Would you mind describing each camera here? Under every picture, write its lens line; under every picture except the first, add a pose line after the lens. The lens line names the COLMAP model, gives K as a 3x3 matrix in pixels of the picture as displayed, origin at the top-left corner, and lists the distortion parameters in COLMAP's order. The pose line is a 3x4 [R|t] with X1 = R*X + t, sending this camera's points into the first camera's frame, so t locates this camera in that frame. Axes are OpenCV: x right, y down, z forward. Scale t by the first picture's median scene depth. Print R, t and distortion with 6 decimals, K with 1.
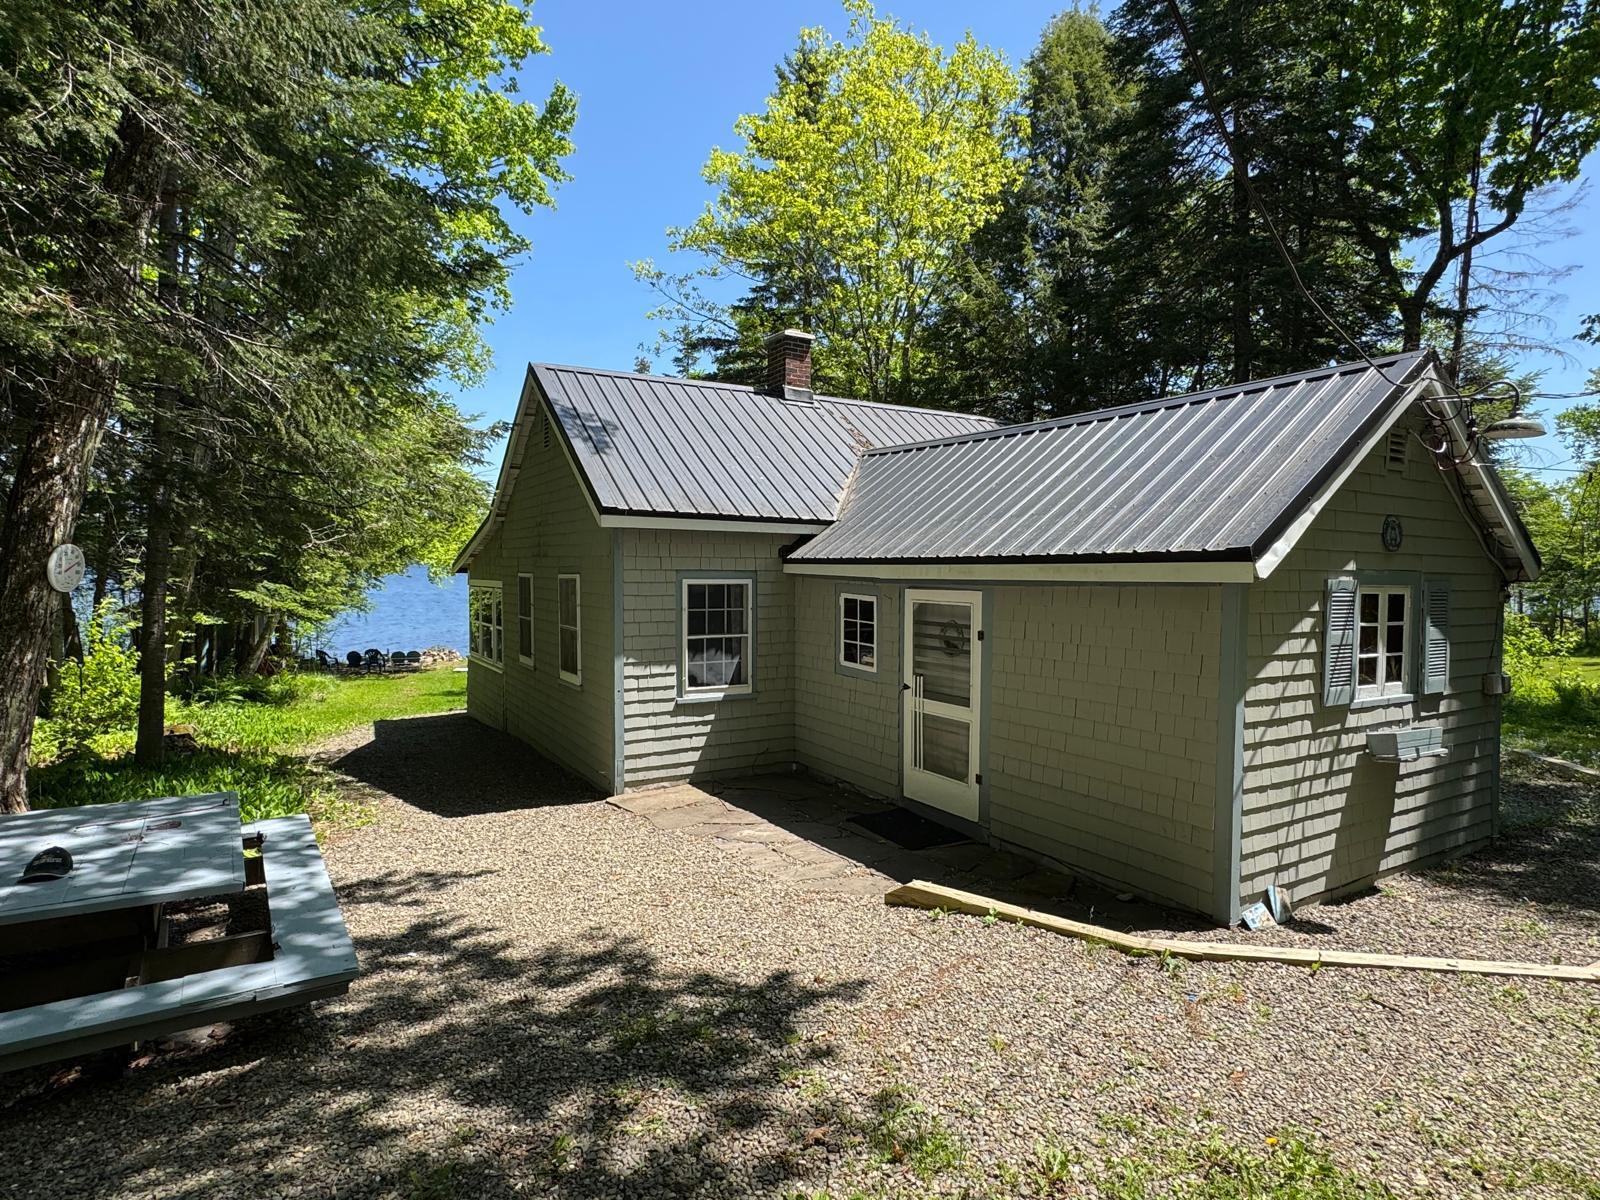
lens RADIAL K [[893.2, 0, 810.3], [0, 893.2, 601.0], [0, 0, 1]] dist [-0.007327, 0.000744]
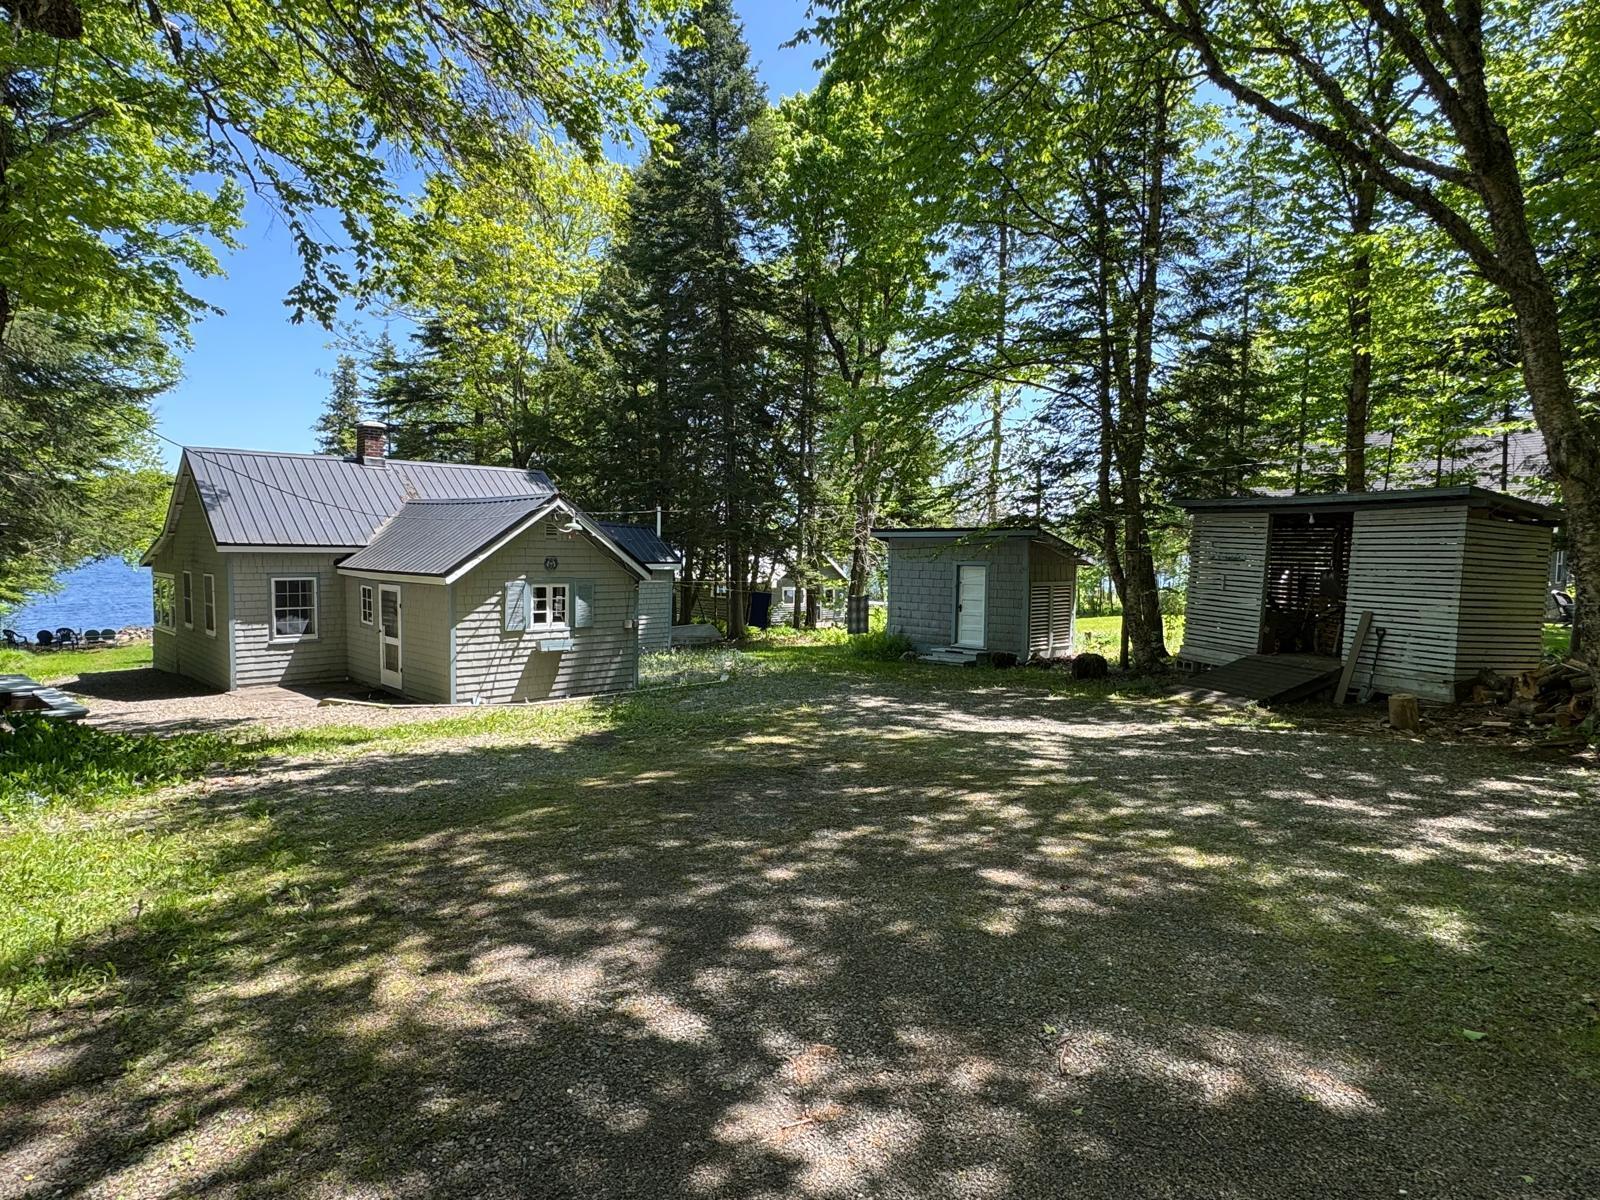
lens RADIAL K [[893.2, 0, 799.5], [0, 893.2, 605.4], [0, 0, 1]] dist [-0.007327, 0.000744]
pose [[0.970702, -0.009309, 0.240106, 0.501227], [0.001887, 0.999514, 0.031124, -0.023859], [-0.240279, -0.029759, 0.970248, -1.125825]]
